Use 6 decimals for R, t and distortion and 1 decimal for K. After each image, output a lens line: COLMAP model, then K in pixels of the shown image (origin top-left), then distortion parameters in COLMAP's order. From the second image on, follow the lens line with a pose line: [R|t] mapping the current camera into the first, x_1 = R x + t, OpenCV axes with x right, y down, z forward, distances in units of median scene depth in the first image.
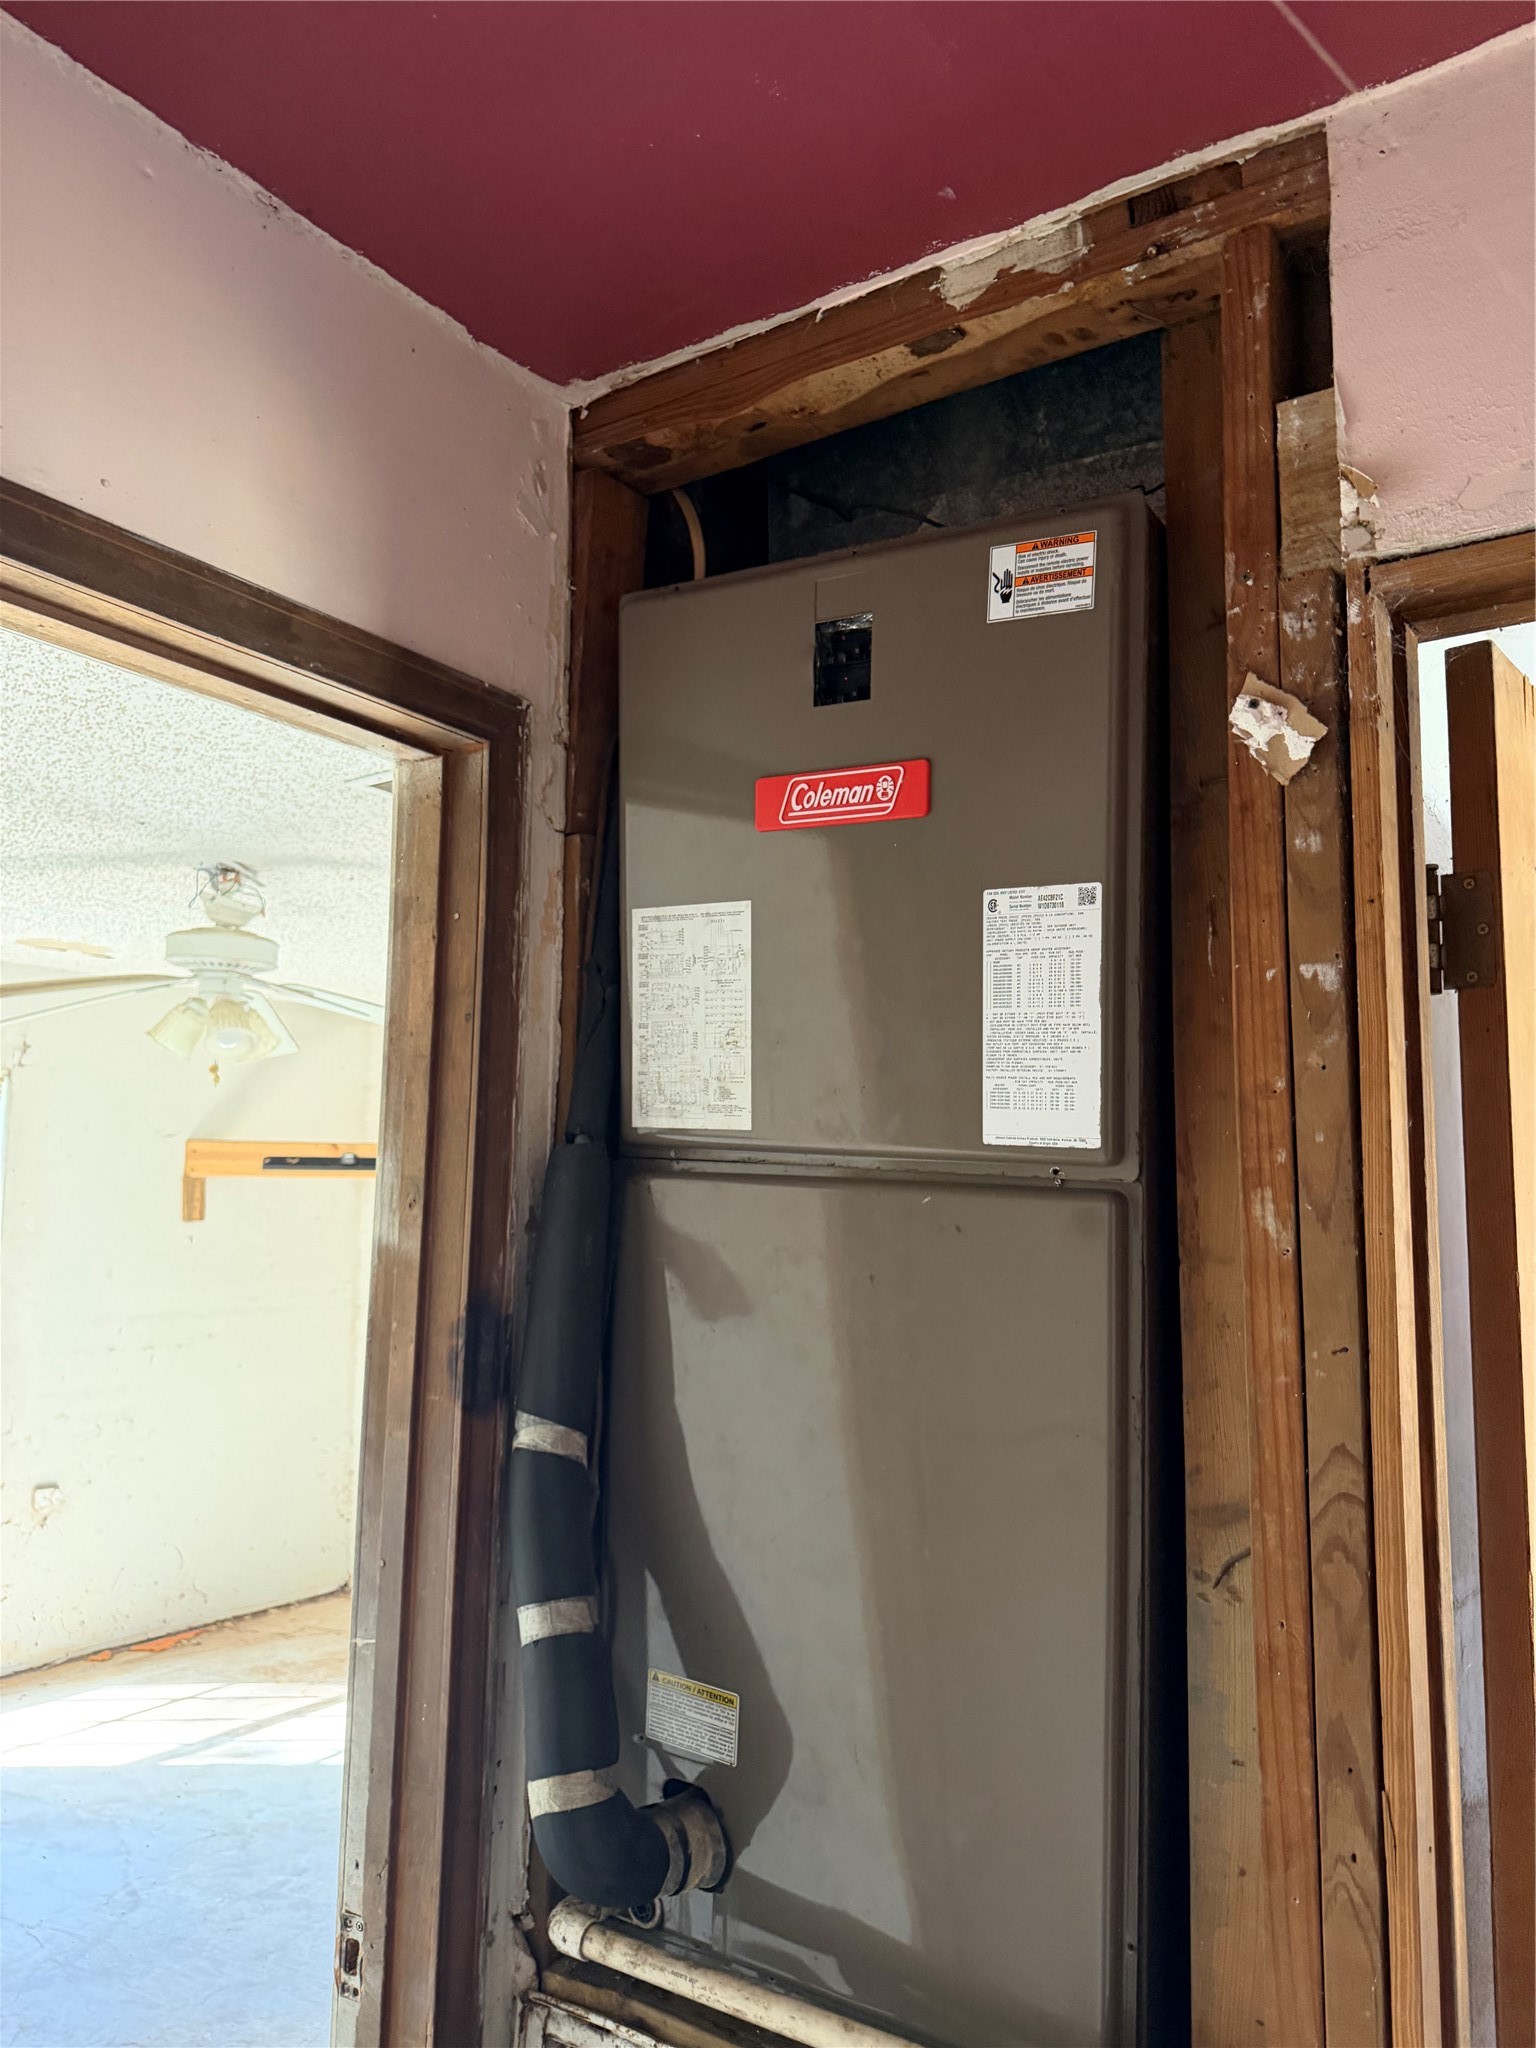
lens RADIAL K [[1456.7, 0, 773.0], [0, 1456.7, 1025.7], [0, 0, 1]] dist [0.031200, -0.033251]
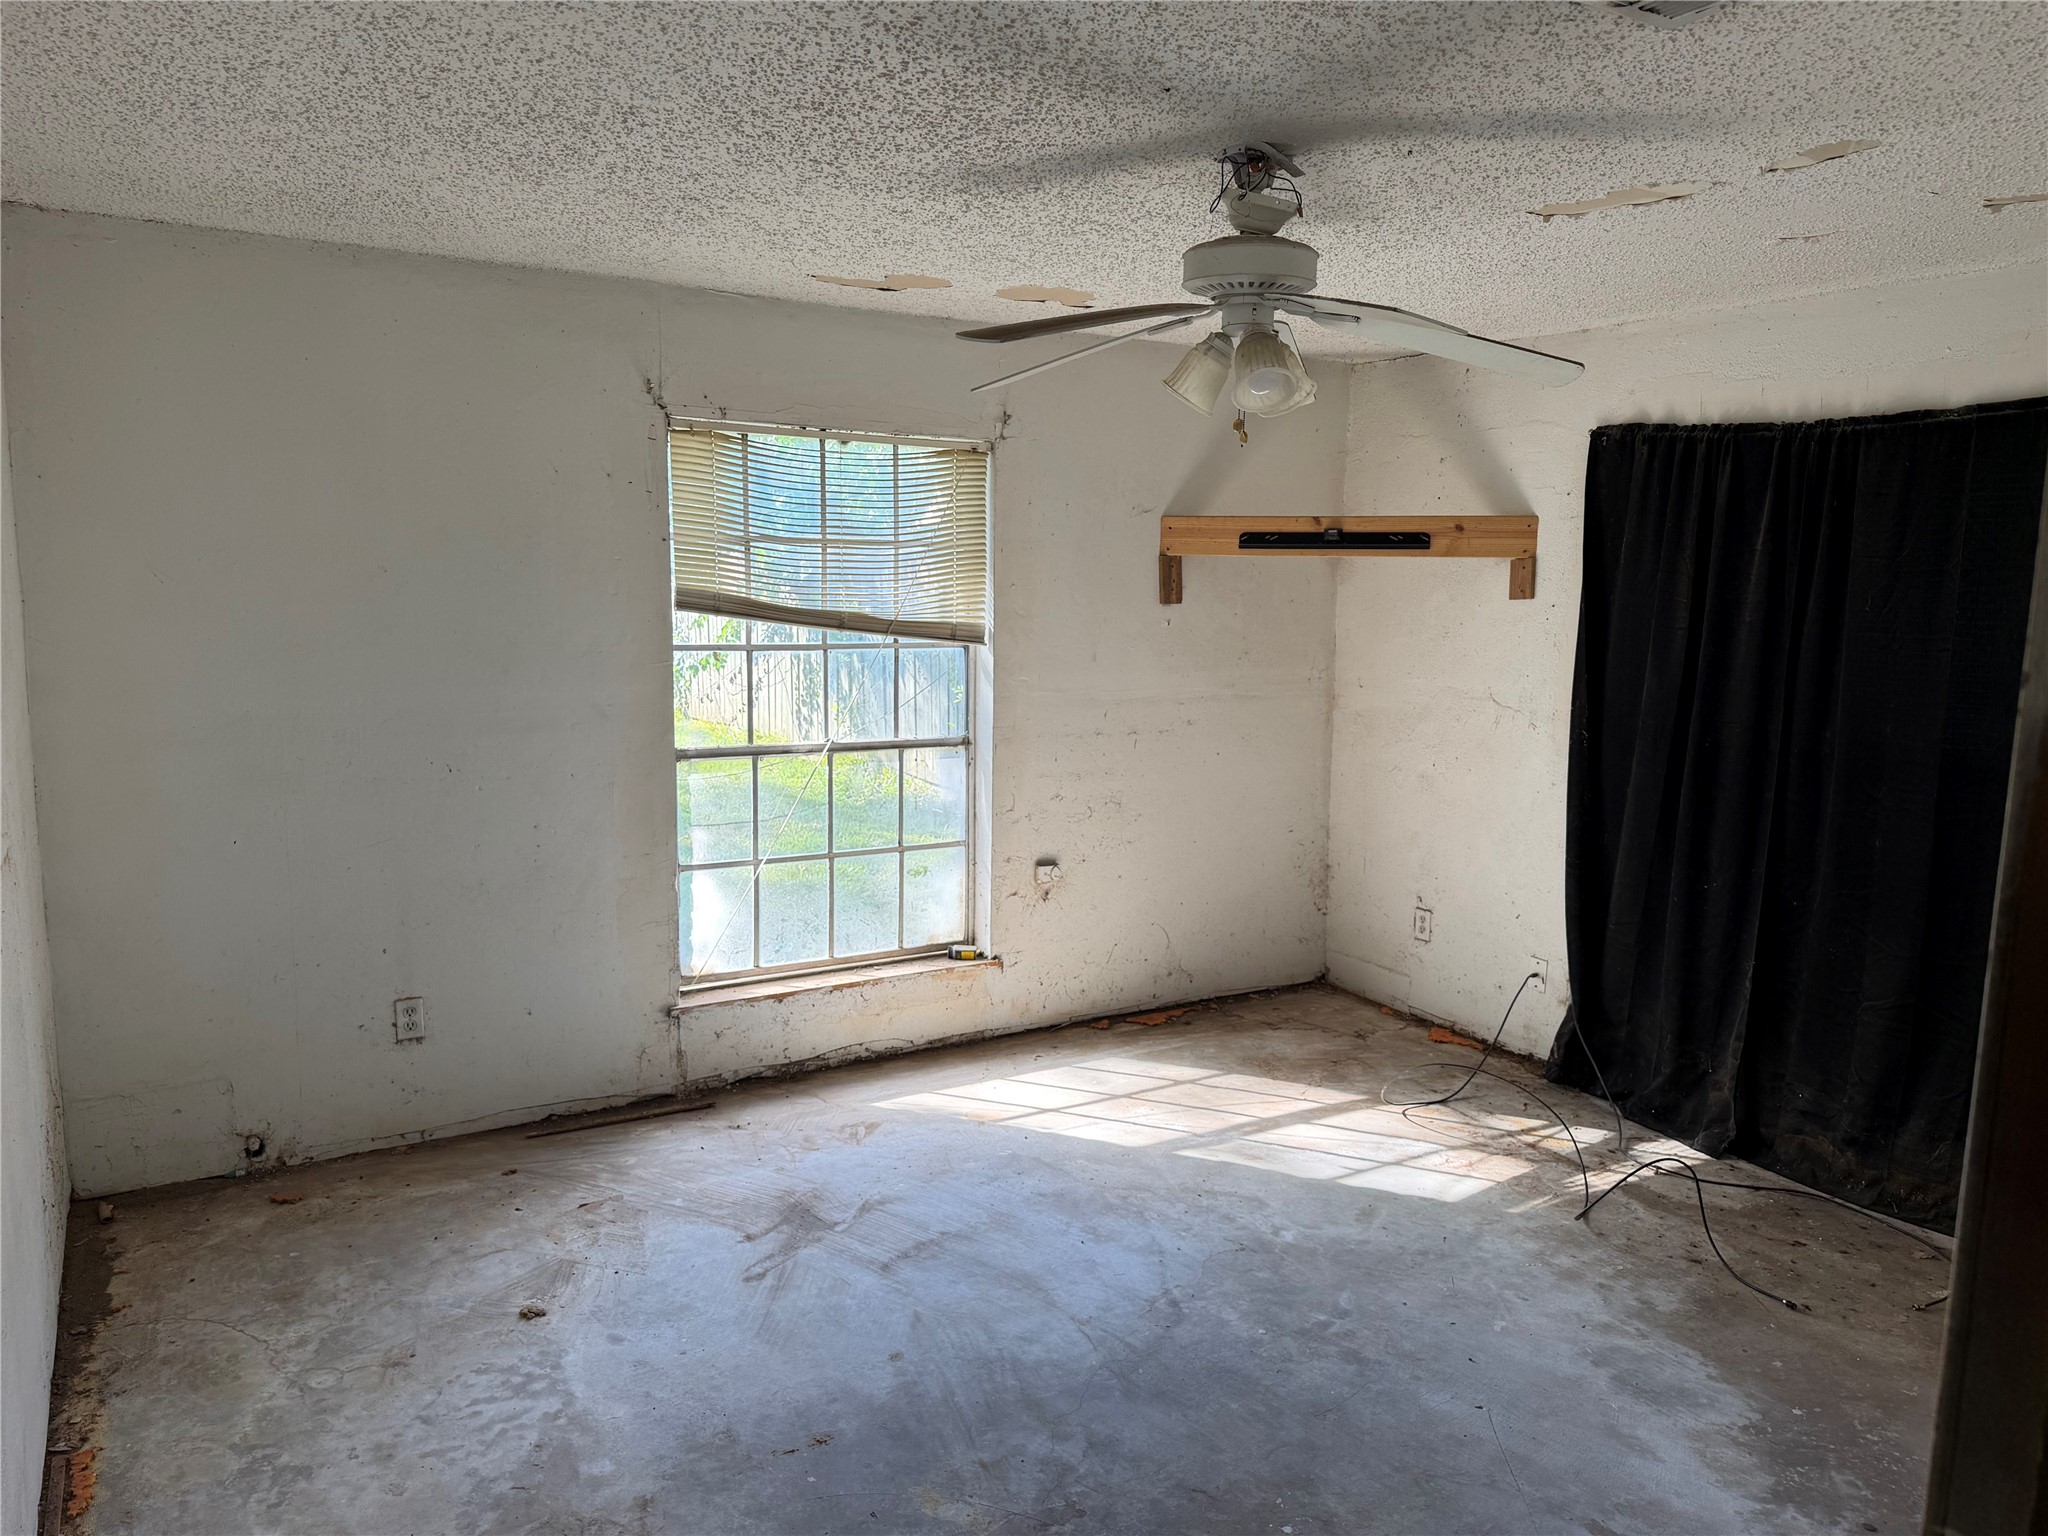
lens RADIAL K [[1456.7, 0, 1020.6], [0, 1456.7, 770.2], [0, 0, 1]] dist [0.031200, -0.033251]
pose [[0.905258, 0.058945, -0.420753, -0.137562], [0.047510, 0.970073, 0.238121, 0.016967], [0.422197, -0.235551, 0.875366, 0.189851]]
